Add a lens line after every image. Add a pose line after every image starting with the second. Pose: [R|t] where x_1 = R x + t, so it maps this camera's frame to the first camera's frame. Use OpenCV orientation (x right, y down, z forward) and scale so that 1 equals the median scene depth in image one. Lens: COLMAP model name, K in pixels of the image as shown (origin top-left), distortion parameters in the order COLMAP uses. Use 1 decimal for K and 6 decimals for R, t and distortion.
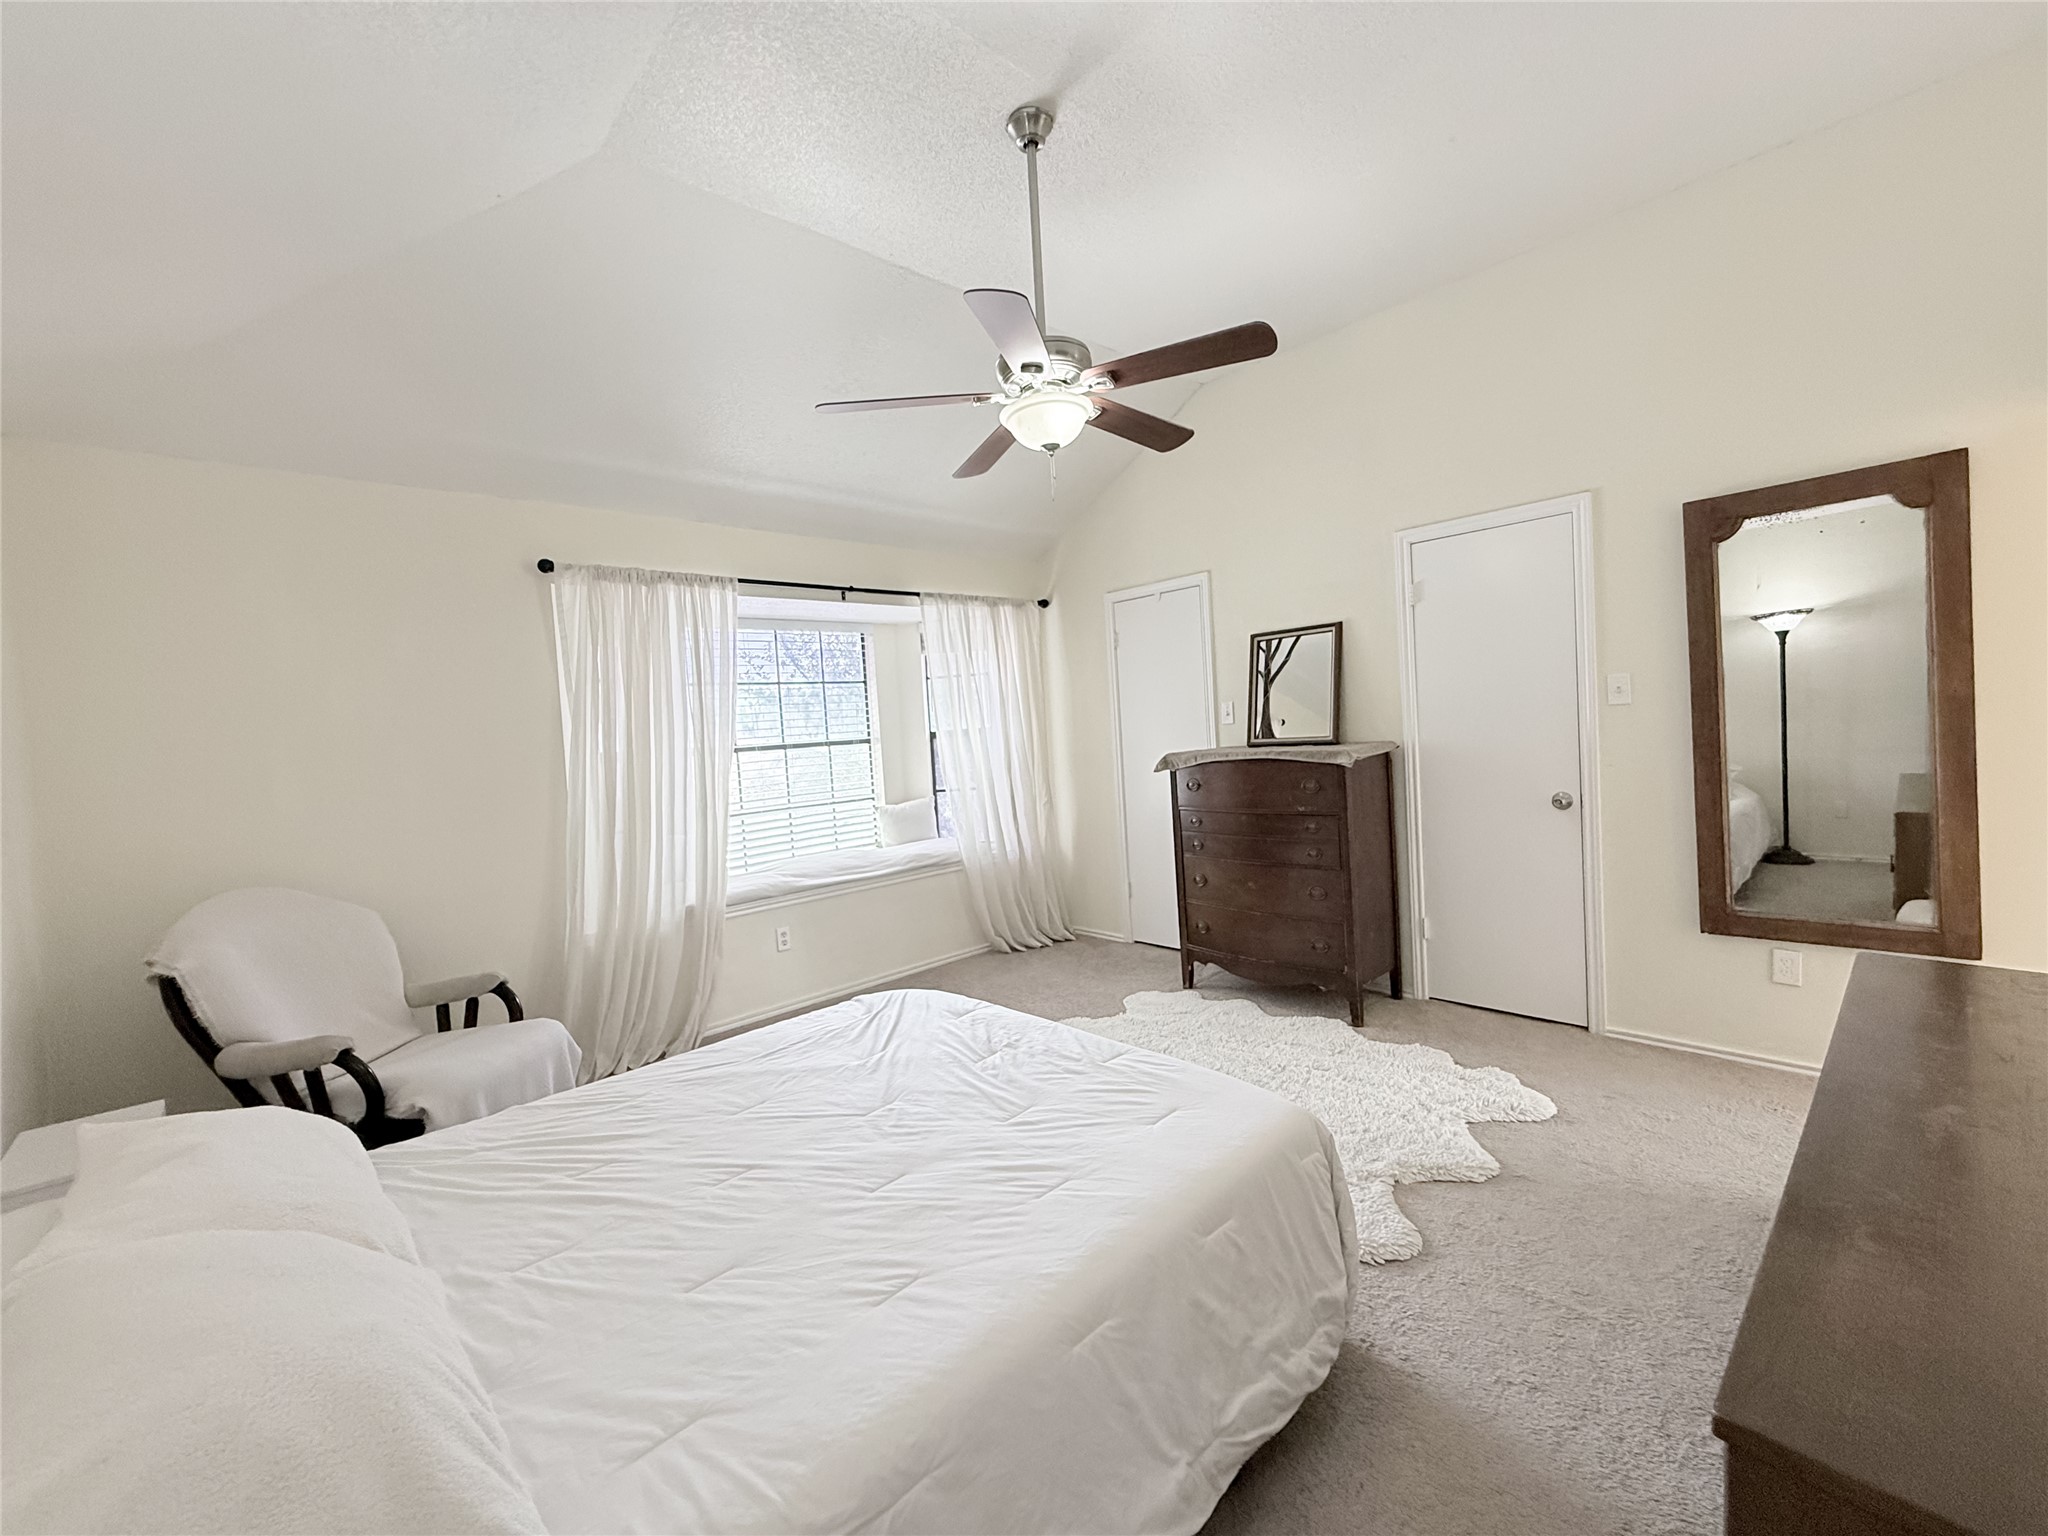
lens RADIAL K [[826.0, 0, 1026.4], [0, 826.0, 776.2], [0, 0, 1]] dist [-0.031737, -0.000015]
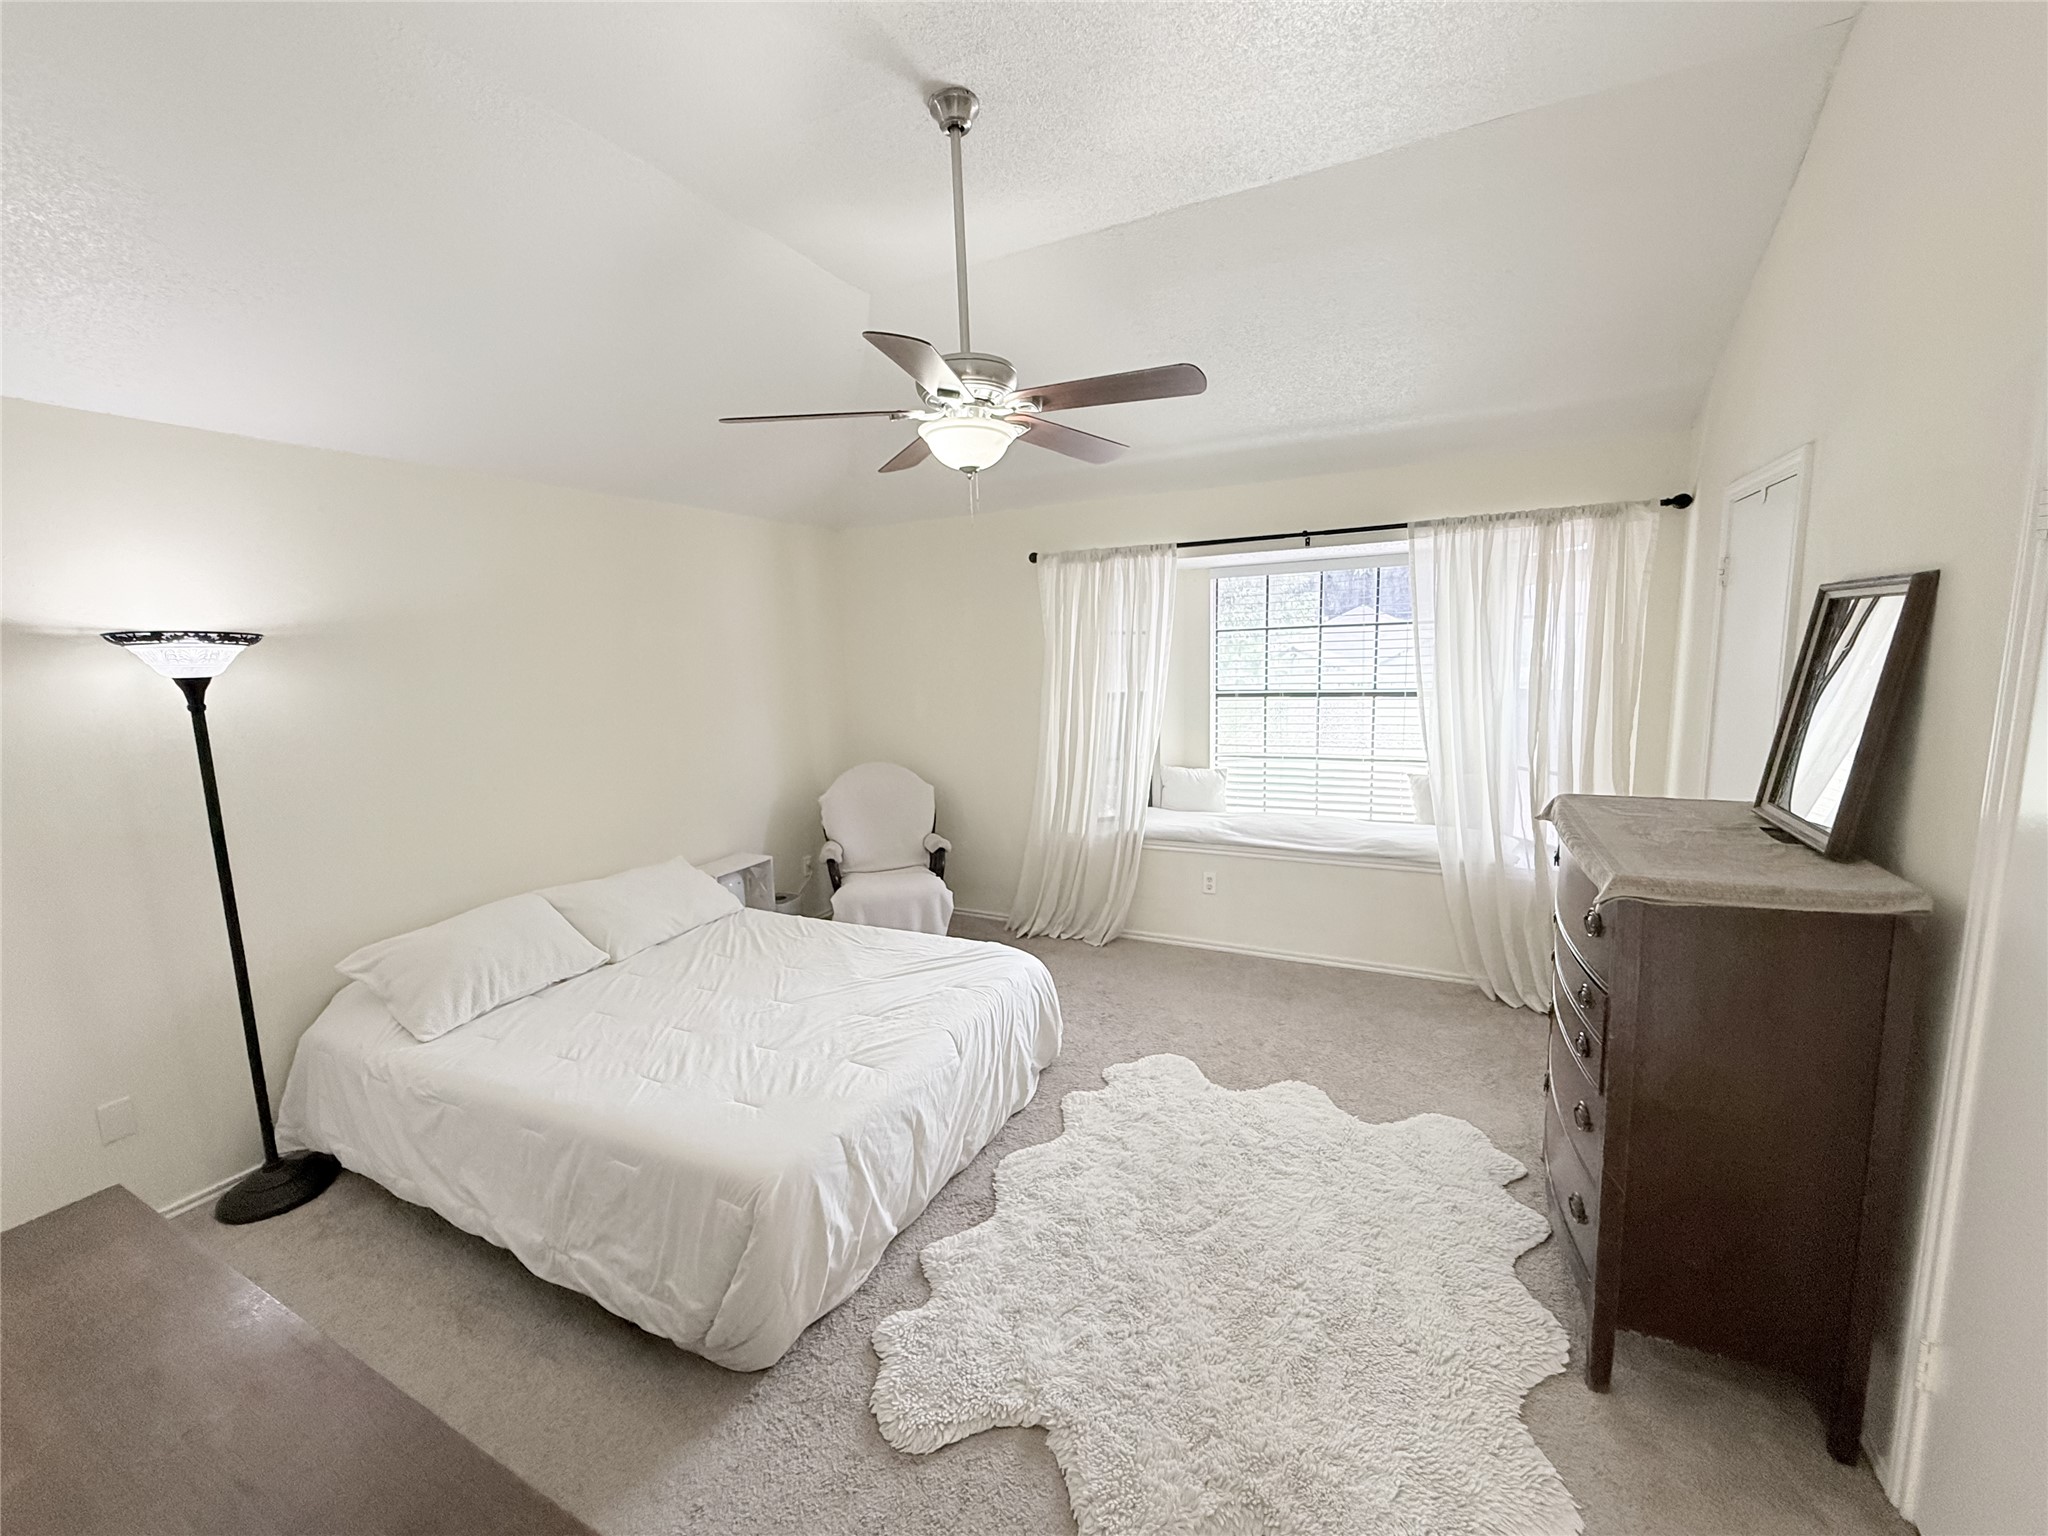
lens RADIAL K [[832.0, 0, 1026.9], [0, 832.0, 765.7], [0, 0, 1]] dist [0.002519, 0.000247]
pose [[0.354327, 0.188368, -0.915953, 0.591078], [-0.040456, 0.981672, 0.186234, -0.145316], [0.934246, -0.028932, 0.355453, 0.412530]]
